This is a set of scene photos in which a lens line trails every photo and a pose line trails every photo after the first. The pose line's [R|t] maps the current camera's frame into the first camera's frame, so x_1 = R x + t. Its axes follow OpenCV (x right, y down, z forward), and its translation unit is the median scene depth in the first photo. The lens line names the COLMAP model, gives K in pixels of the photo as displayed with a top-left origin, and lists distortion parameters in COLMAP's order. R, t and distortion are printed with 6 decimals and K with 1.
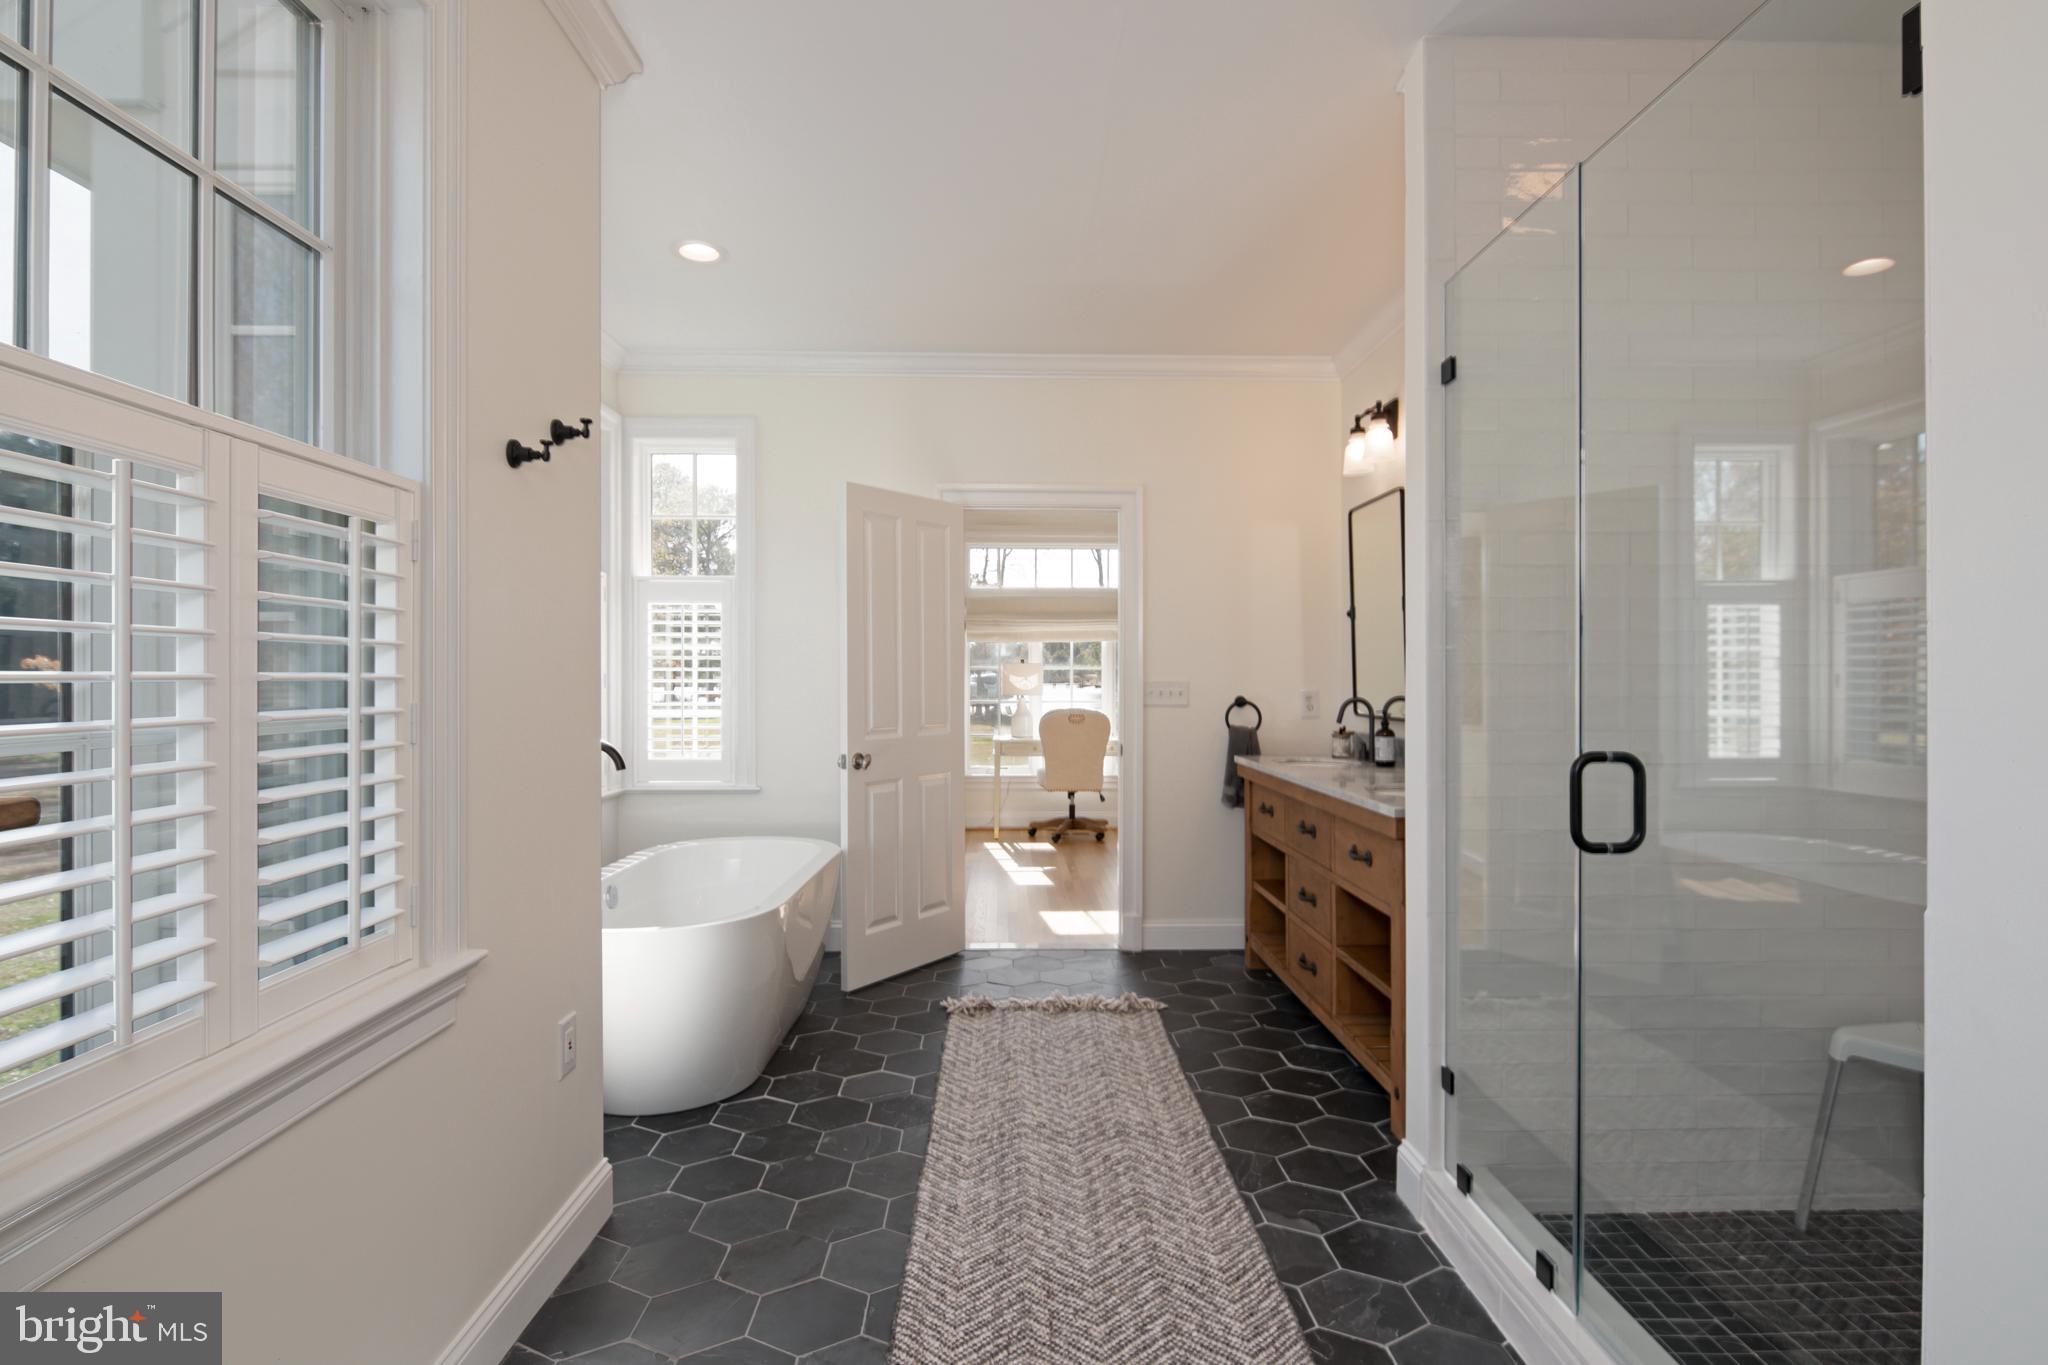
lens RADIAL K [[1016.1, 0, 1023.6], [0, 1016.1, 677.8], [0, 0, 1]] dist [0.003450, -0.001049]
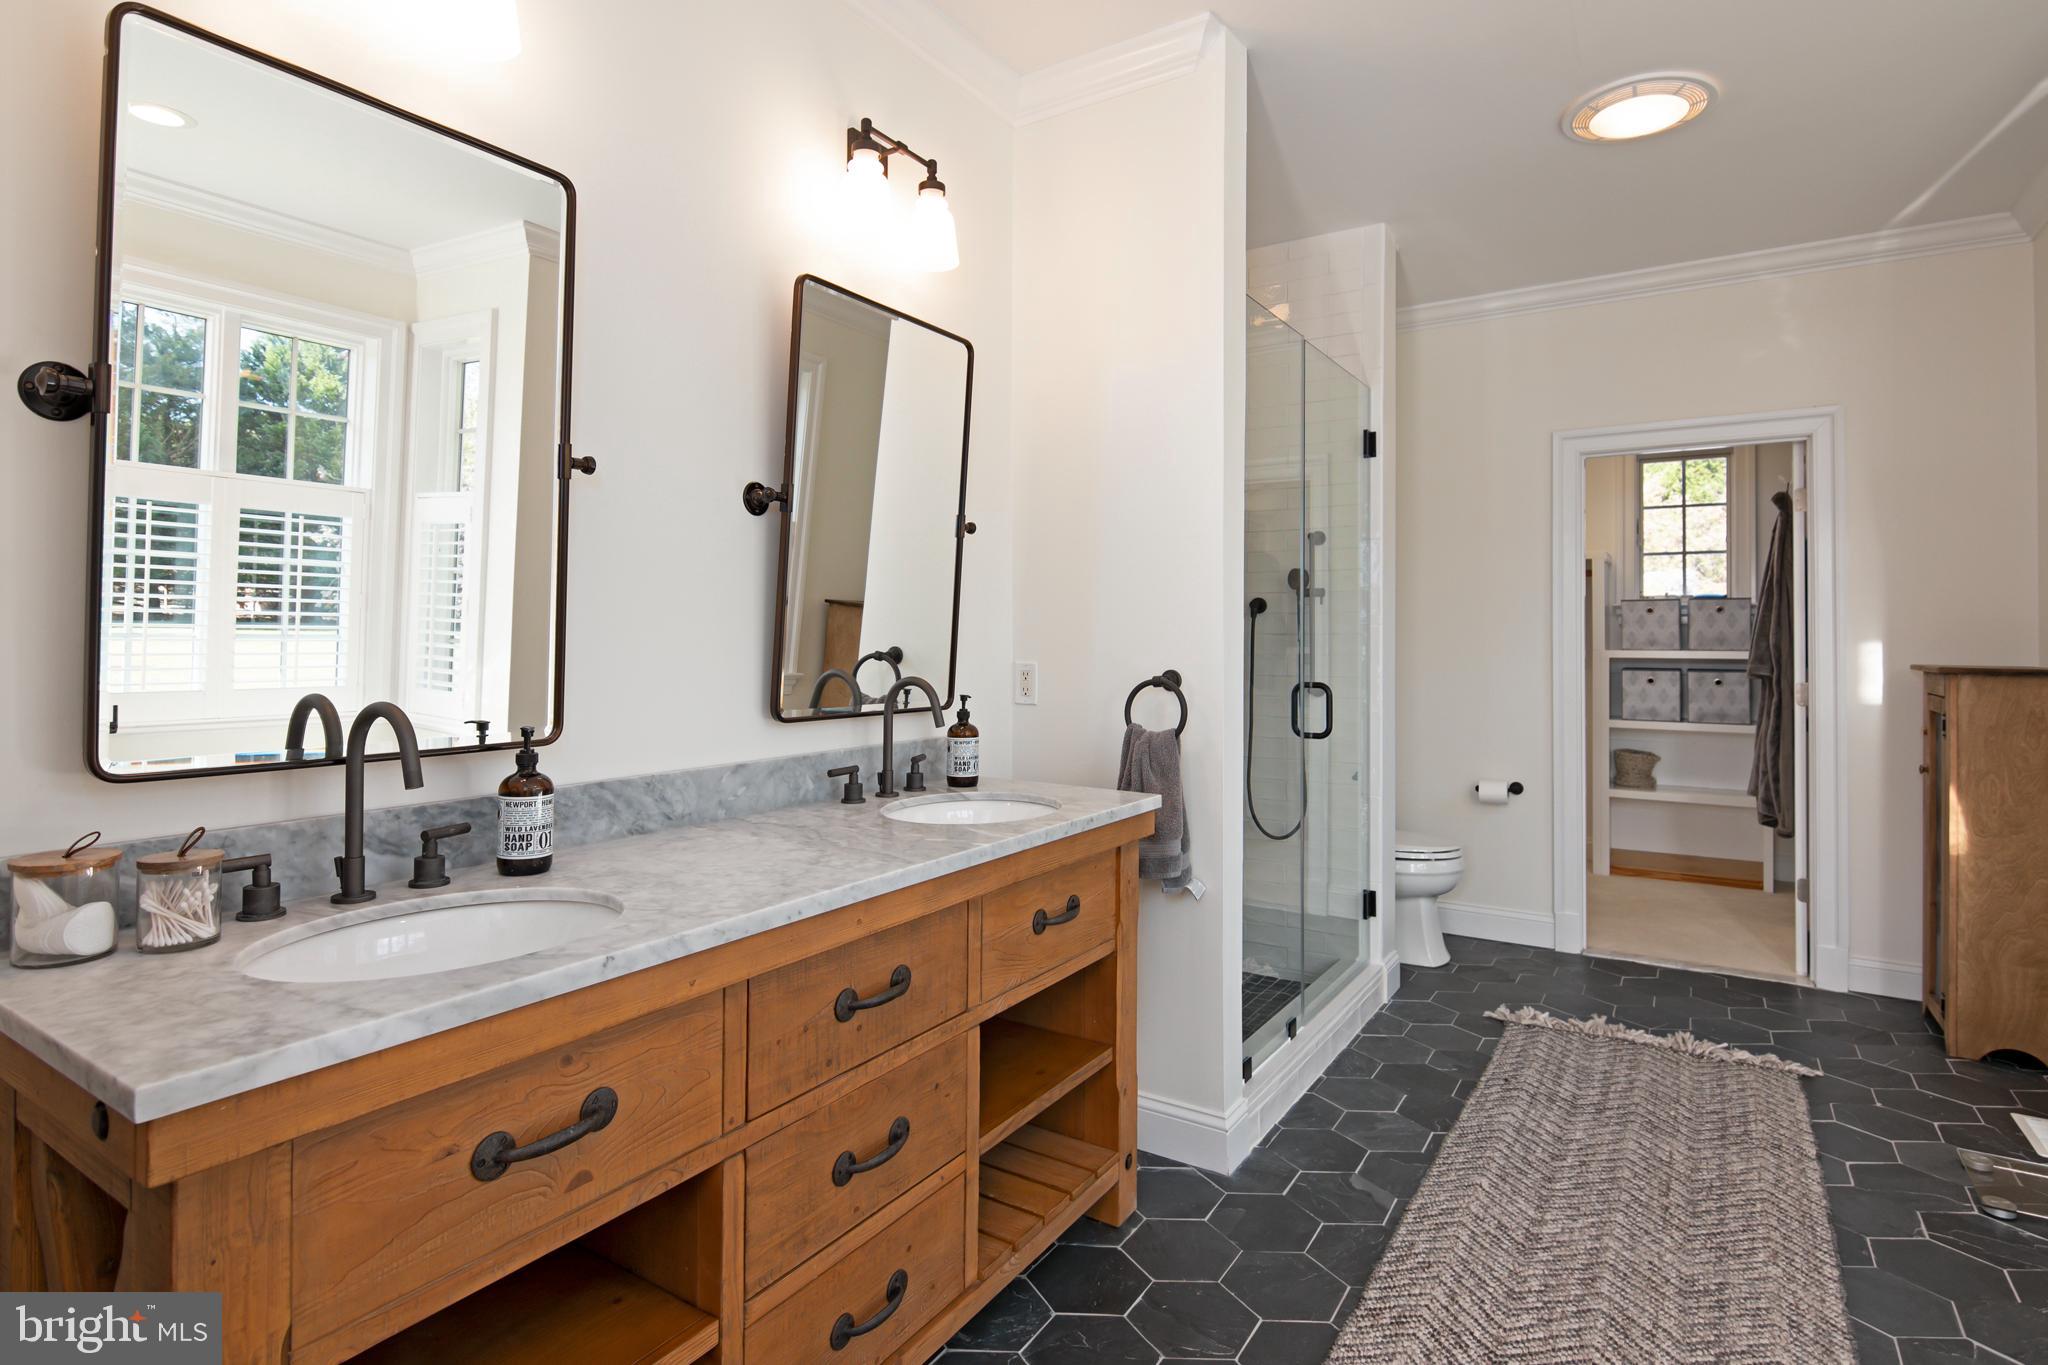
lens RADIAL K [[1016.1, 0, 1052.3], [0, 1016.1, 623.7], [0, 0, 1]] dist [0.003450, -0.001049]
pose [[-0.829057, -0.003747, 0.559152, -0.033760], [-0.012278, 0.999858, -0.011504, -0.003743], [-0.559030, -0.016403, -0.828985, 2.061423]]
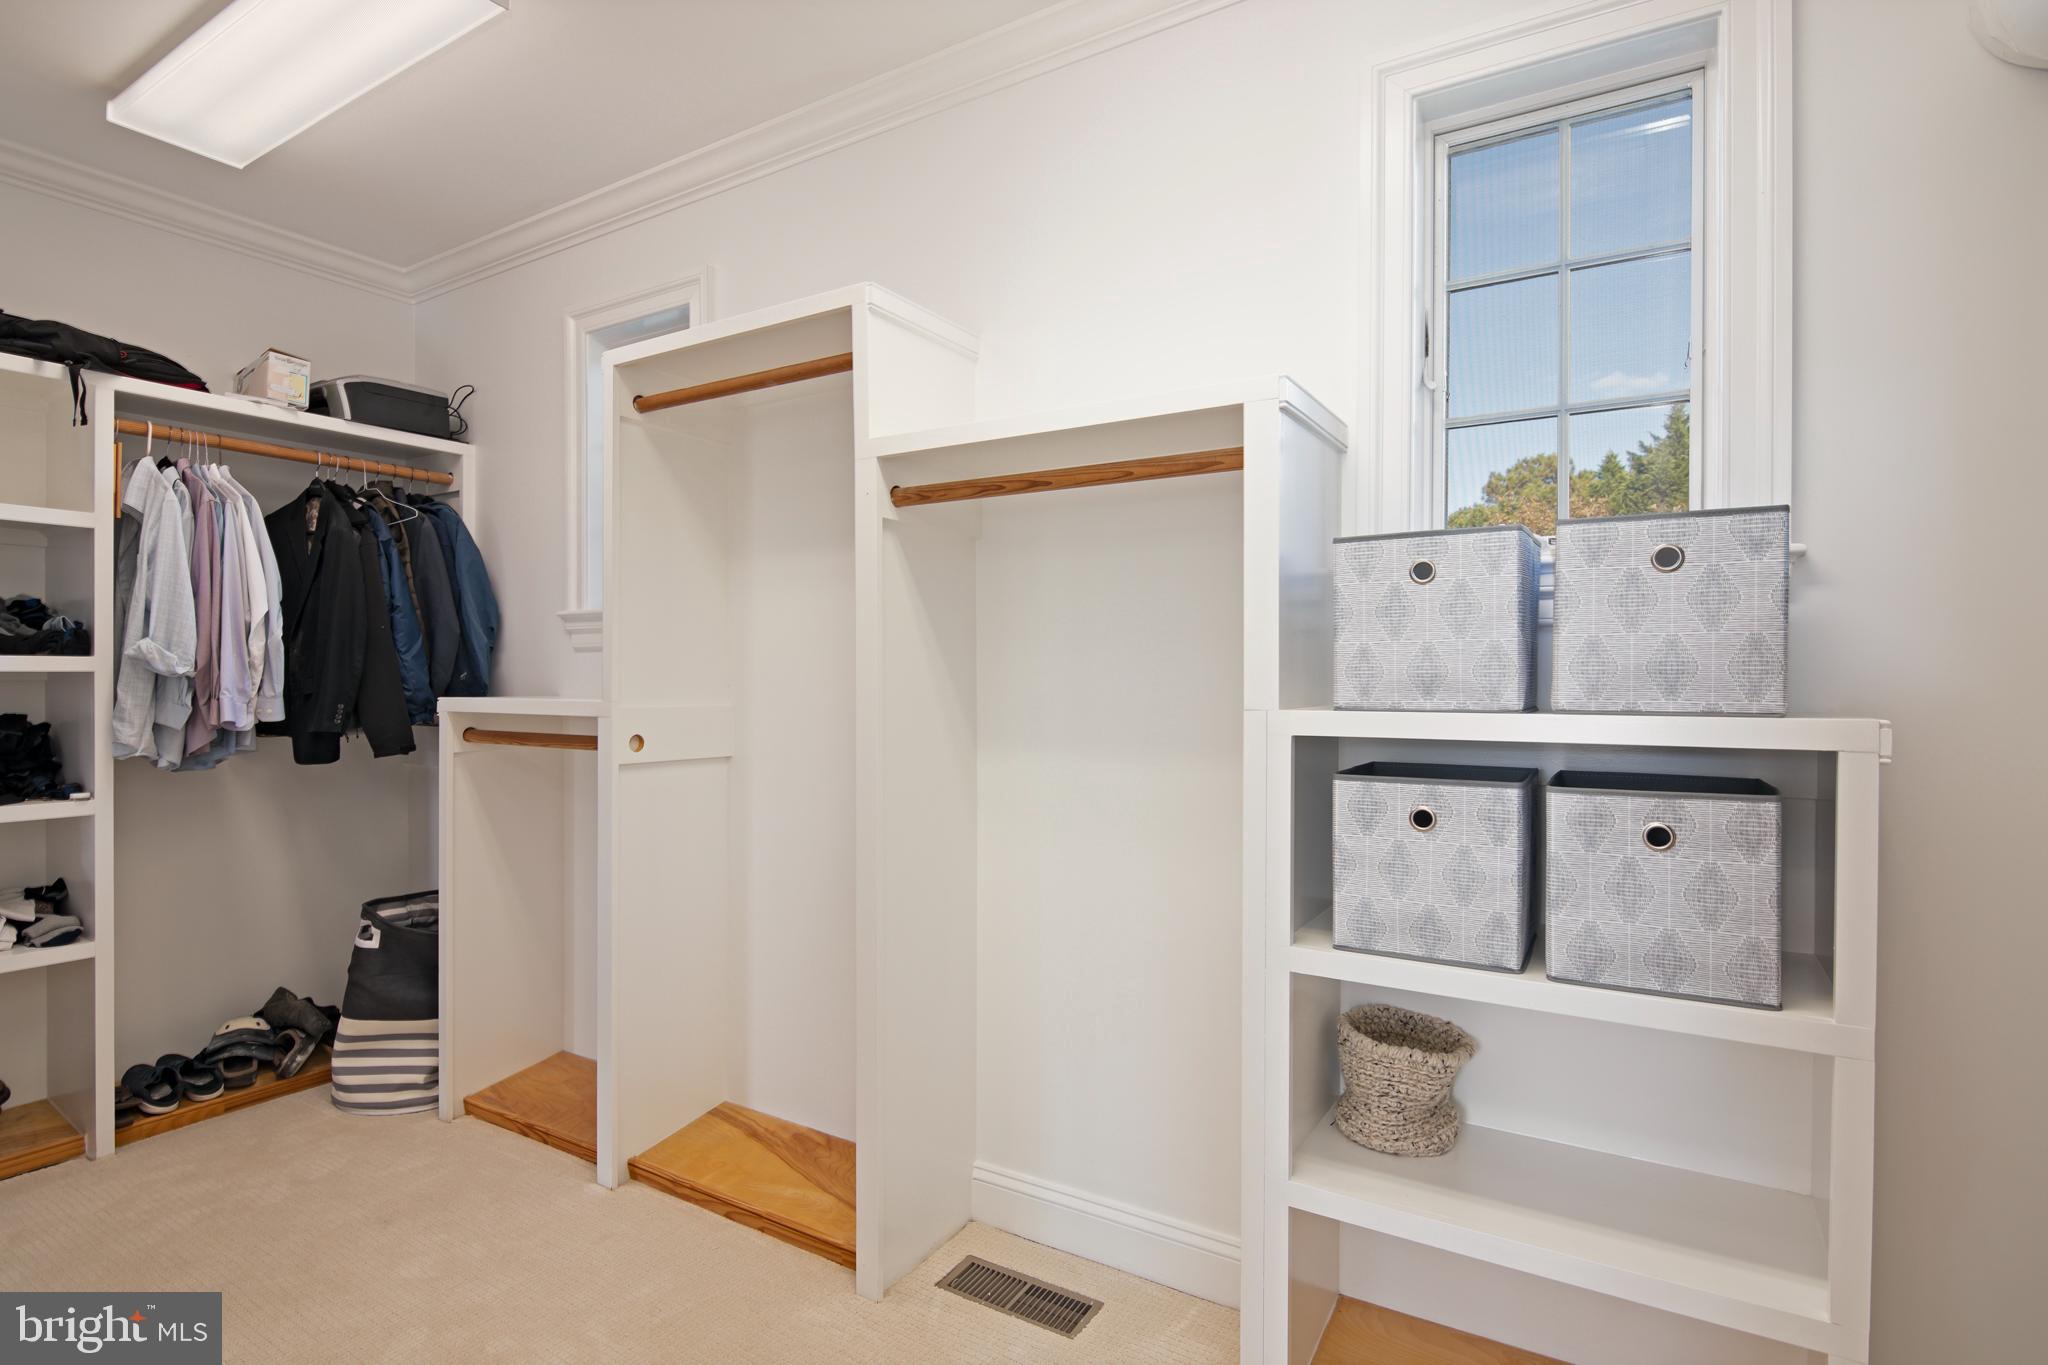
lens RADIAL K [[1016.1, 0, 1010.4], [0, 1016.1, 675.2], [0, 0, 1]] dist [0.003450, -0.001049]
pose [[-0.833682, -0.014576, 0.552052, -0.019937], [-0.010975, 0.999891, 0.009827, -0.008944], [-0.552135, 0.002134, -0.833752, 0.977570]]
